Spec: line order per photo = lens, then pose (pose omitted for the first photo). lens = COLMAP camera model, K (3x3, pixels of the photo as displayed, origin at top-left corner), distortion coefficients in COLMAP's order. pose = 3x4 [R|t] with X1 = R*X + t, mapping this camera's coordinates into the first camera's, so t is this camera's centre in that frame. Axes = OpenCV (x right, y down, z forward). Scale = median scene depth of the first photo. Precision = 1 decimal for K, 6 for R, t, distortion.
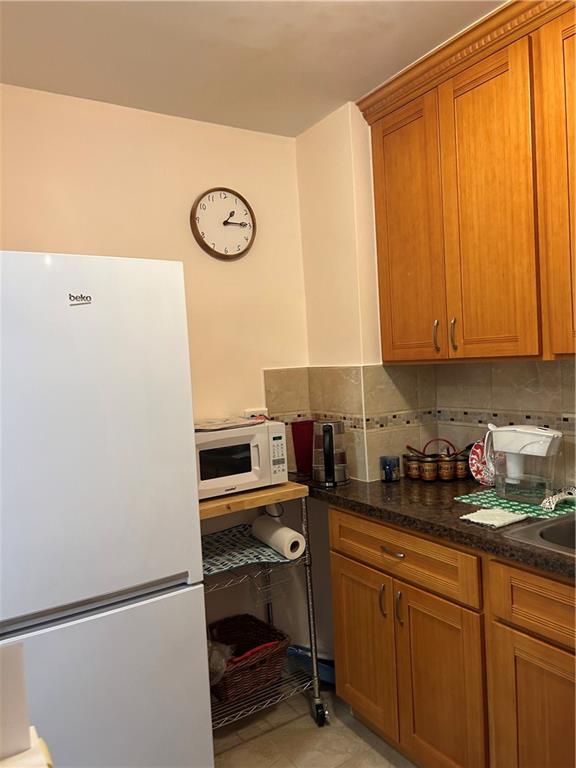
lens RADIAL K [[580.2, 0, 288.4], [0, 580.2, 382.3], [0, 0, 1]] dist [0.066049, -0.072918]
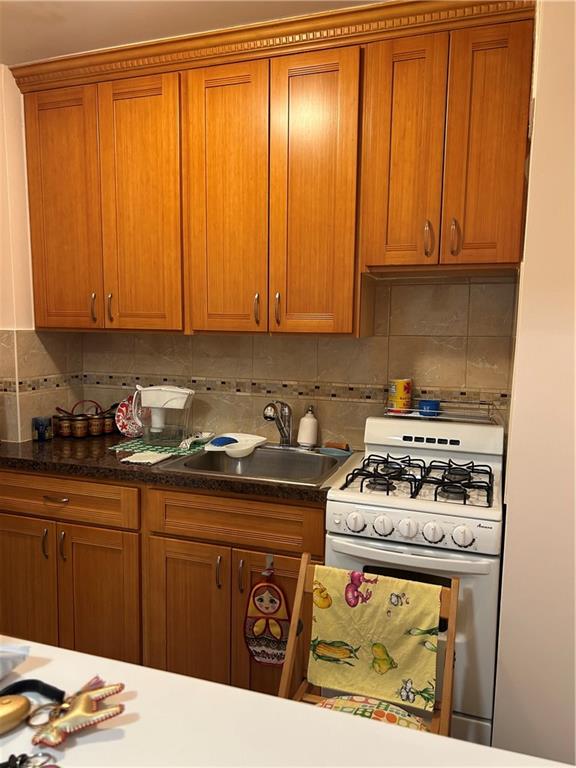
lens RADIAL K [[580.2, 0, 288.4], [0, 580.2, 382.3], [0, 0, 1]] dist [0.066049, -0.072918]
pose [[0.786607, 0.000142, 0.617454, -0.153923], [-0.030687, 0.998773, 0.038865, 0.009809], [-0.616691, -0.049519, 0.785647, -0.133305]]
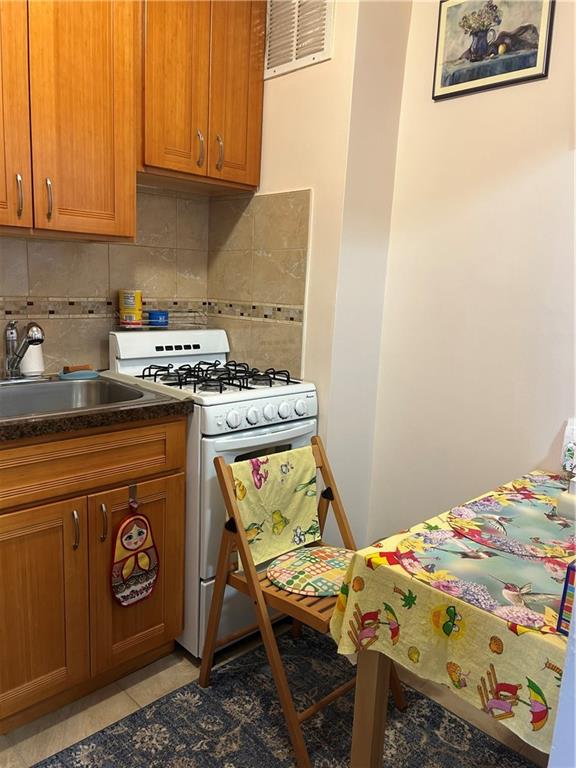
lens RADIAL K [[580.2, 0, 288.4], [0, 580.2, 382.3], [0, 0, 1]] dist [0.066049, -0.072918]
pose [[-0.198156, -0.128725, 0.971681, -0.428279], [0.003442, 0.991241, 0.132019, 0.066592], [-0.980164, 0.029505, -0.195977, 0.530858]]
